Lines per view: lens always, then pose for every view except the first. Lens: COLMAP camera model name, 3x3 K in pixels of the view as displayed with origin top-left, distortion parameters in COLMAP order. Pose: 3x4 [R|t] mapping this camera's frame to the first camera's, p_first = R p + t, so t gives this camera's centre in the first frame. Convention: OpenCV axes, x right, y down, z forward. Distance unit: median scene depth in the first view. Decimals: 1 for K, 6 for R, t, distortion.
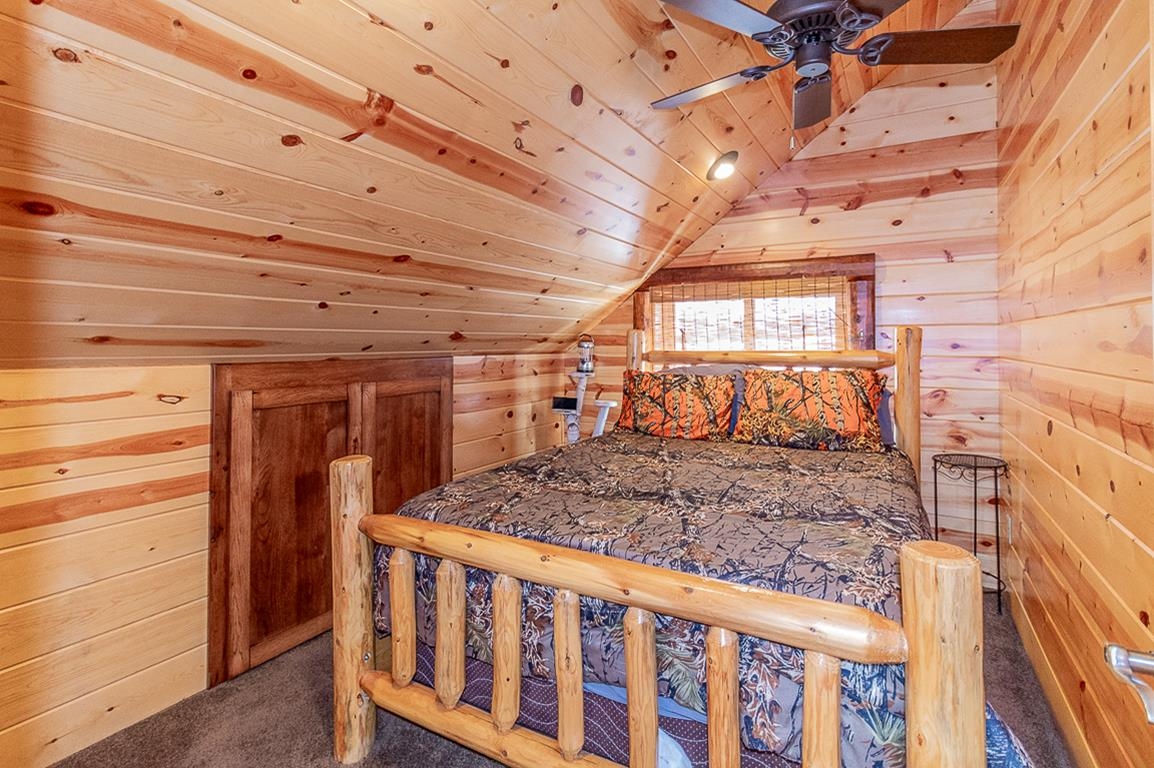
lens RADIAL K [[544.1, 0, 574.2], [0, 544.1, 347.4], [0, 0, 1]] dist [-0.000099, 0.000233]
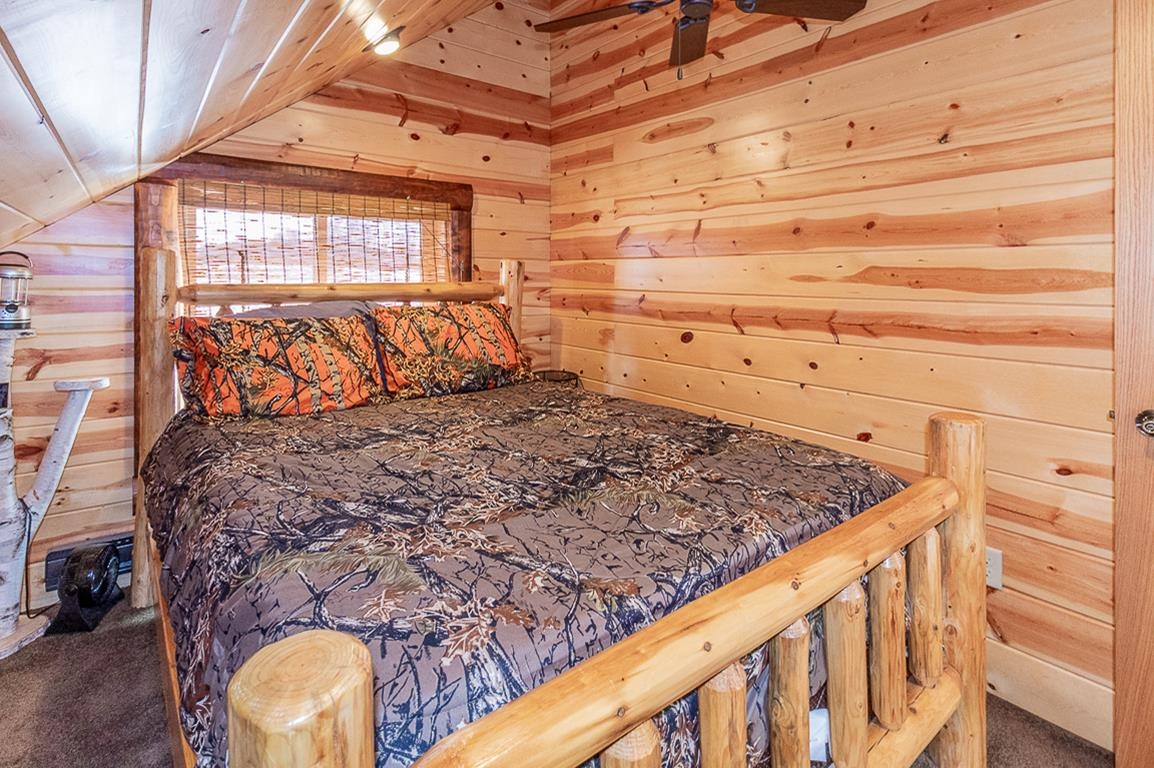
lens RADIAL K [[577.5, 0, 579.3], [0, 577.5, 286.2], [0, 0, 1]] dist [0.001011, 0.000133]
pose [[0.368836, -0.008355, 0.929457, -0.357595], [-0.000400, 0.999958, 0.009147, 0.002717], [-0.929494, -0.003745, 0.368817, 0.426554]]
